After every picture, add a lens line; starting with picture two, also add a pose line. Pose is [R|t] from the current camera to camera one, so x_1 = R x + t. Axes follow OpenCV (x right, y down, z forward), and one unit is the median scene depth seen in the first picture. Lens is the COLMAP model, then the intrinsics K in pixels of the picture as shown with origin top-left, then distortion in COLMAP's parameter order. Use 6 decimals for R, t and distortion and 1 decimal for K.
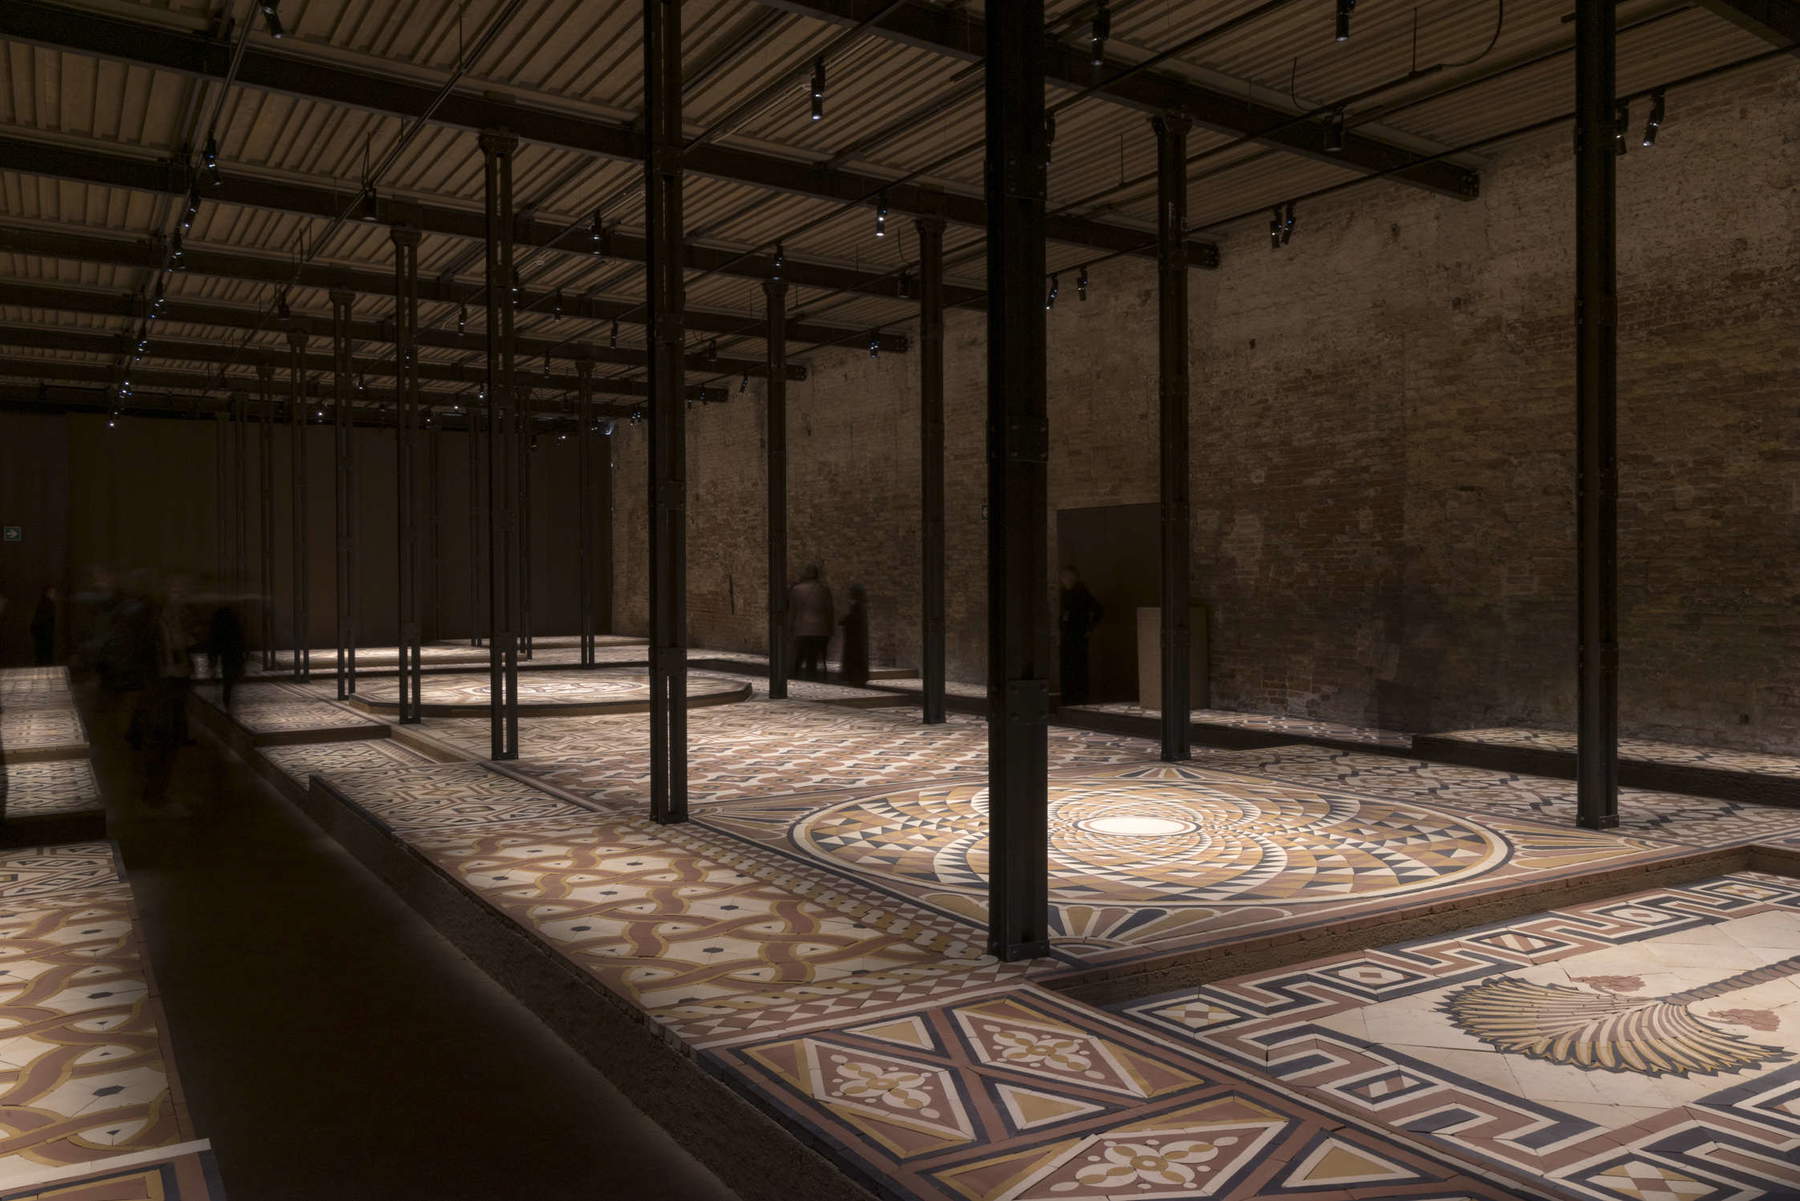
lens RADIAL K [[1333.5, 0, 900.0], [0, 1333.5, 600.5], [0, 0, 1]] dist [-0.002802, -0.002035]
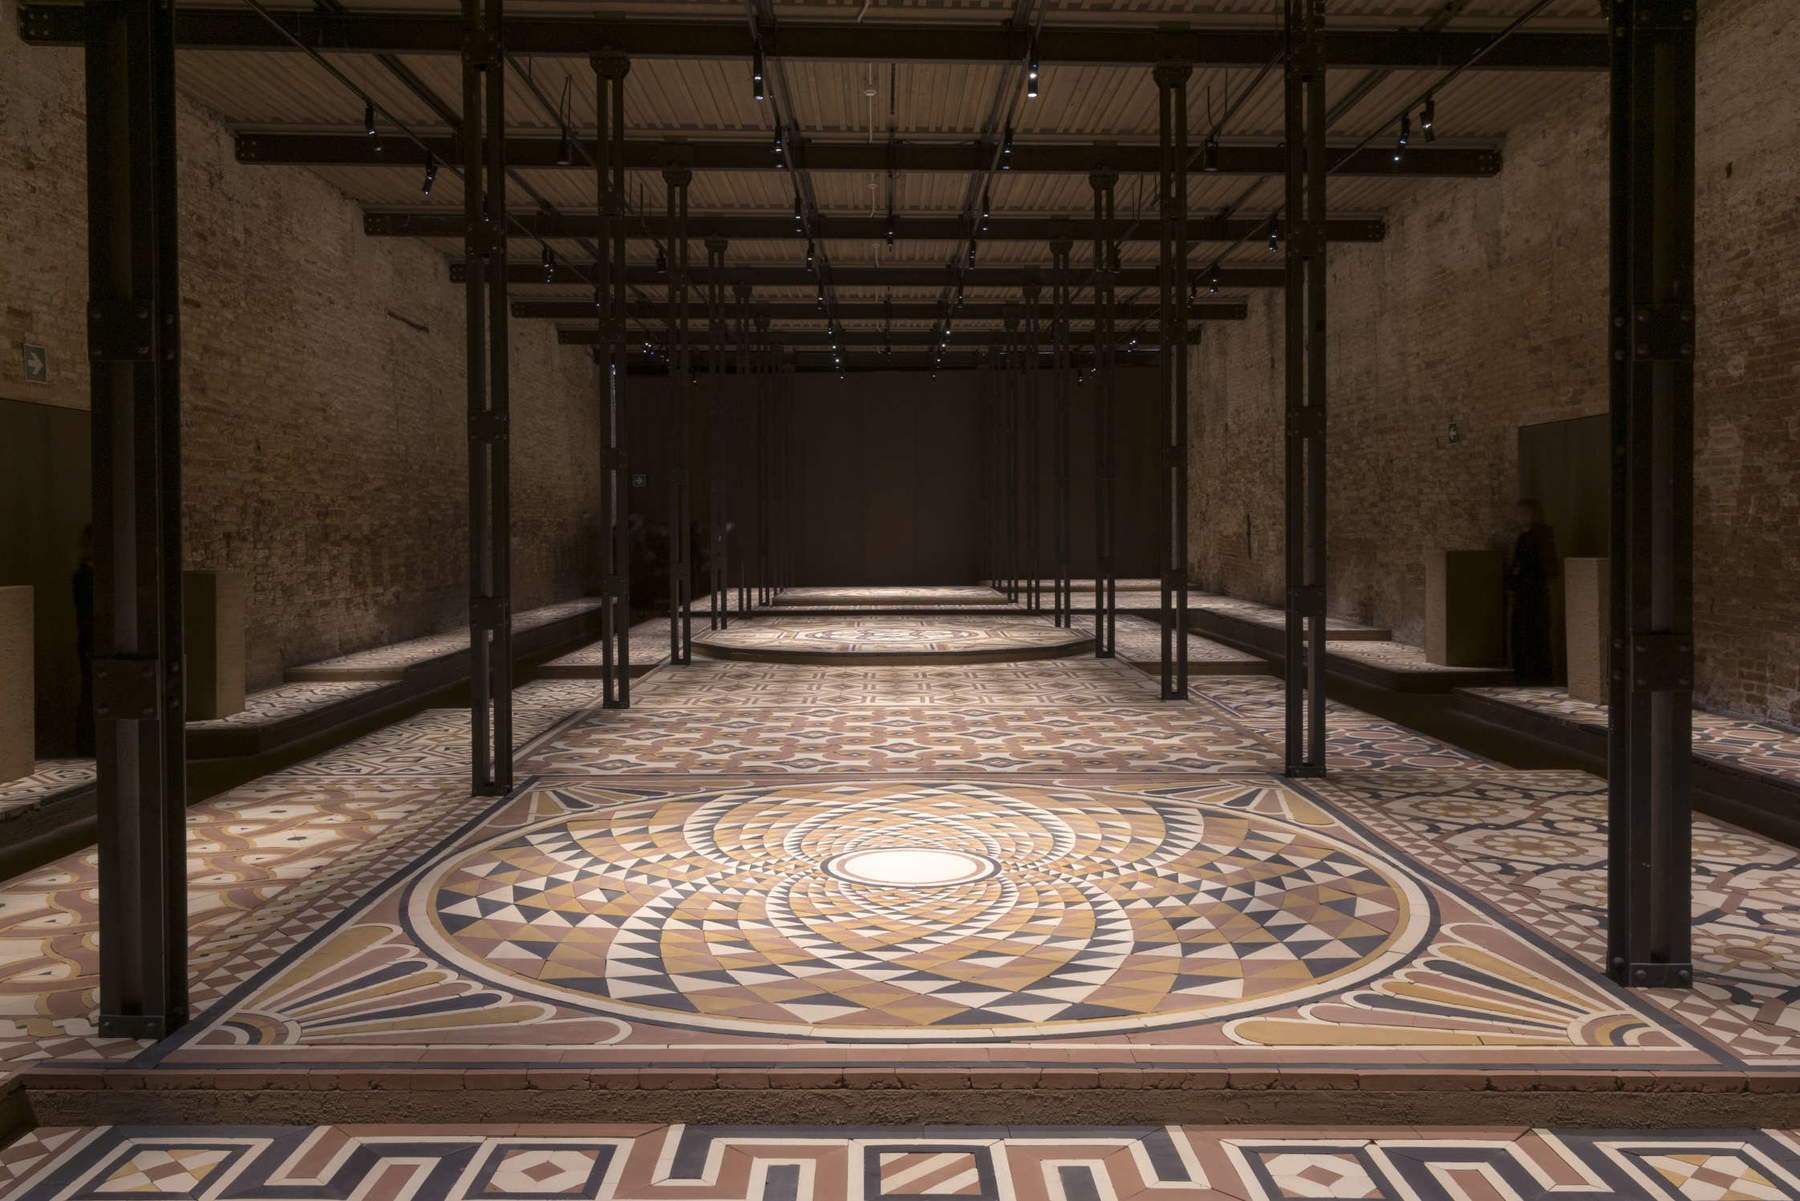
lens RADIAL K [[1367.5, 0, 899.6], [0, 1367.5, 565.0], [0, 0, 1]] dist [-0.001351, -0.000884]
pose [[0.848817, 0.016264, -0.528437, 0.265917], [-0.007107, 0.999787, 0.019354, -0.002472], [0.528639, -0.012672, 0.848752, 0.179795]]
